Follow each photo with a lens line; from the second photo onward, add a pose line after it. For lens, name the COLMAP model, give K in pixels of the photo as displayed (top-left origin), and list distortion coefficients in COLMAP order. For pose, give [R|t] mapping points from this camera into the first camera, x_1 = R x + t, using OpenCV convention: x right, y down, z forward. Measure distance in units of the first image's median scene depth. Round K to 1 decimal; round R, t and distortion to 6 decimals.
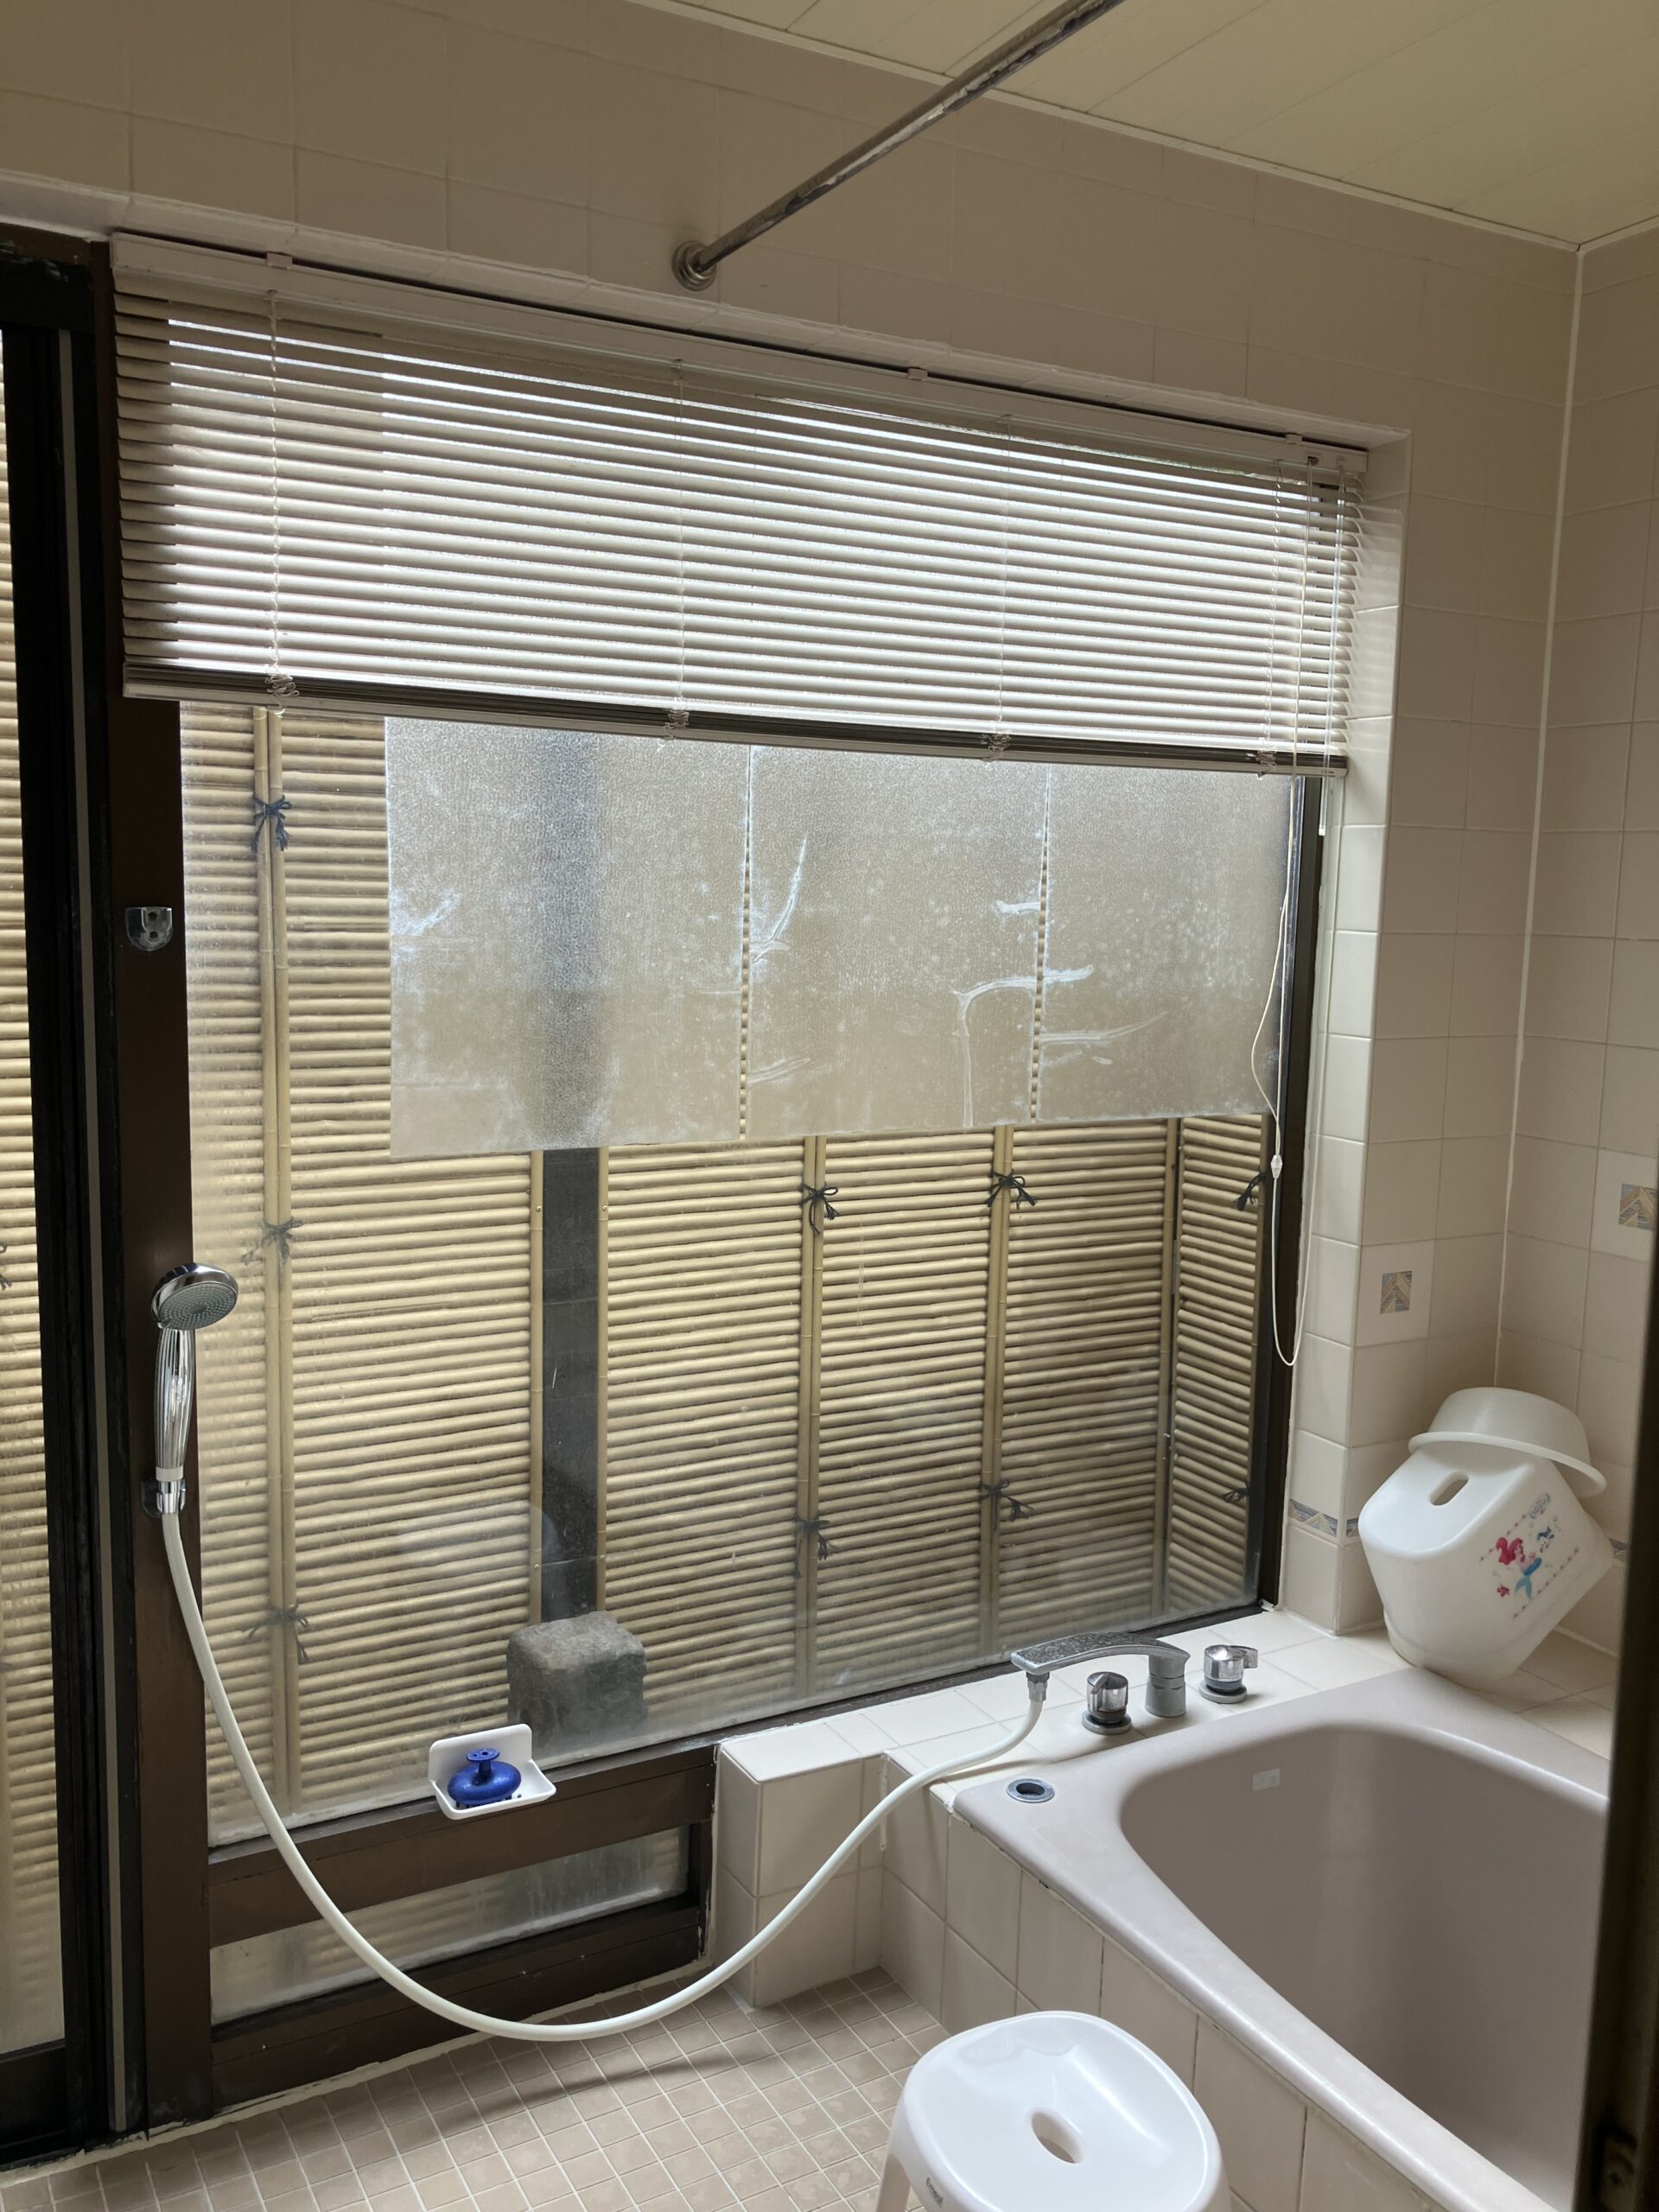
lens RADIAL K [[1772.0, 0, 834.2], [0, 1772.0, 1116.9], [0, 0, 1]] dist [0.007461, -0.007436]
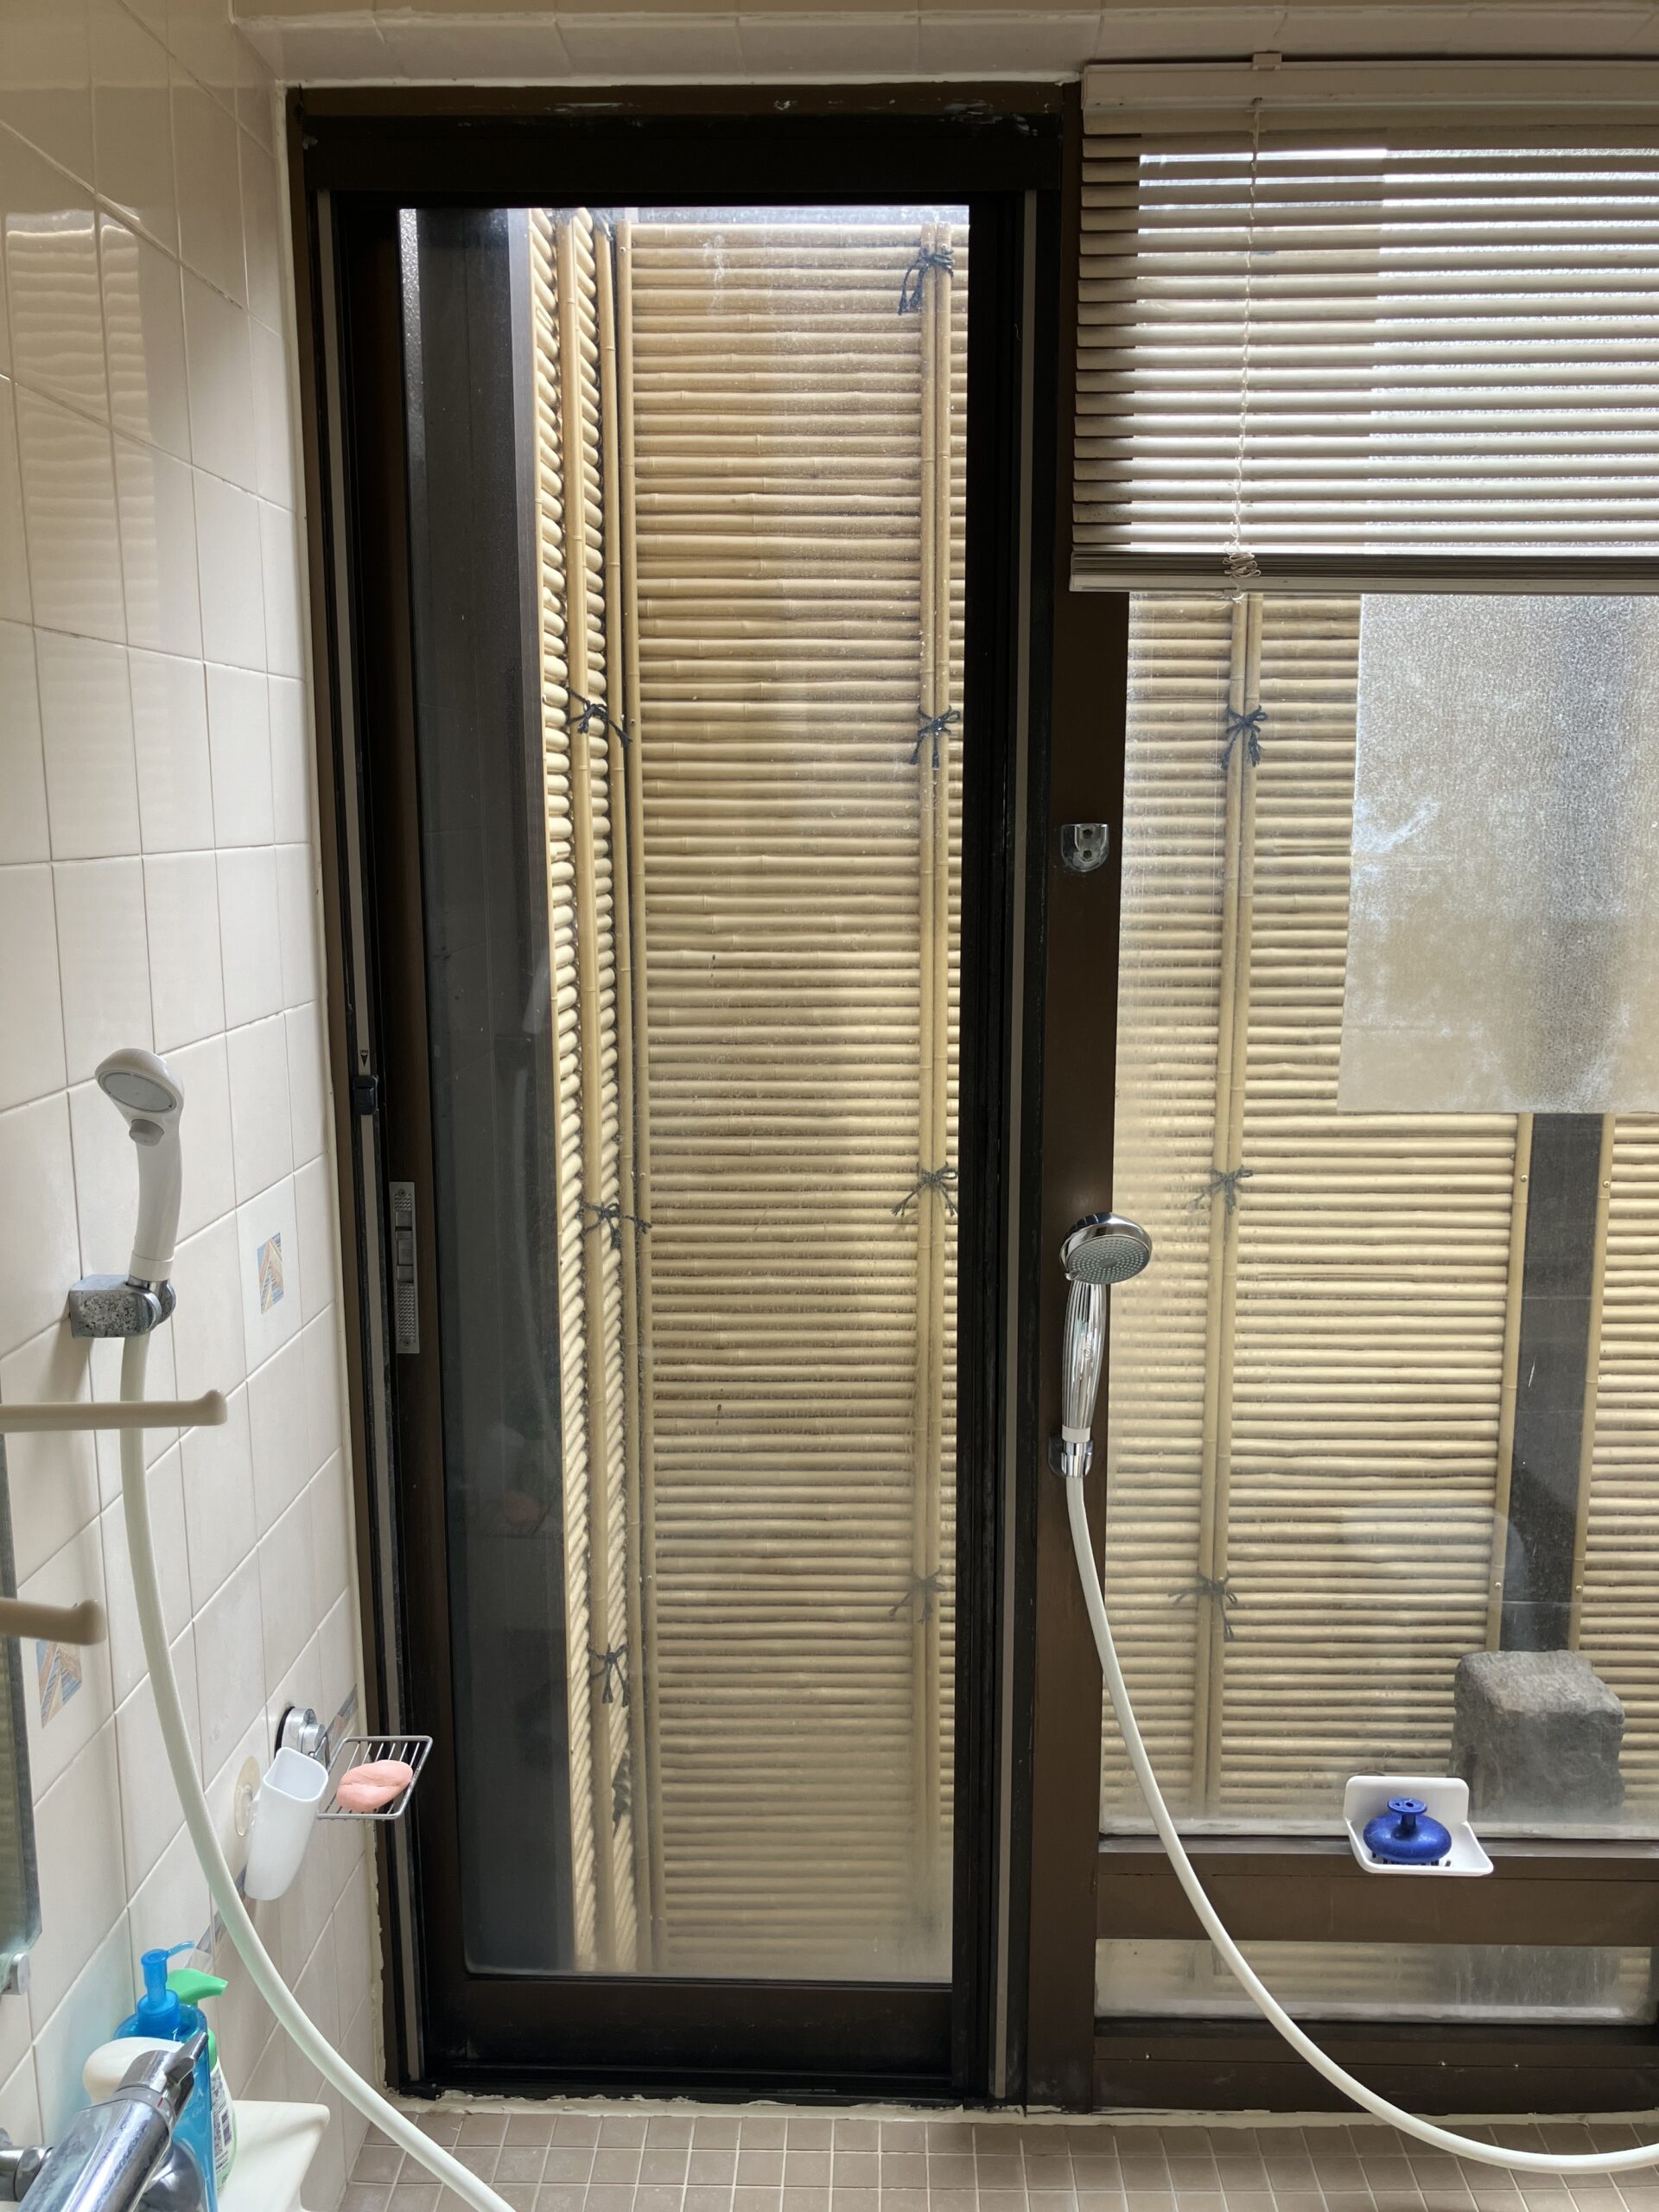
lens RADIAL K [[1845.7, 0, 837.6], [0, 1845.7, 1120.6], [0, 0, 1]] dist [0.012901, -0.000401]
pose [[0.860357, 0.065472, -0.505469, -0.004416], [-0.049062, 0.997748, 0.045727, -0.001855], [0.507324, -0.014542, 0.861632, 0.138181]]
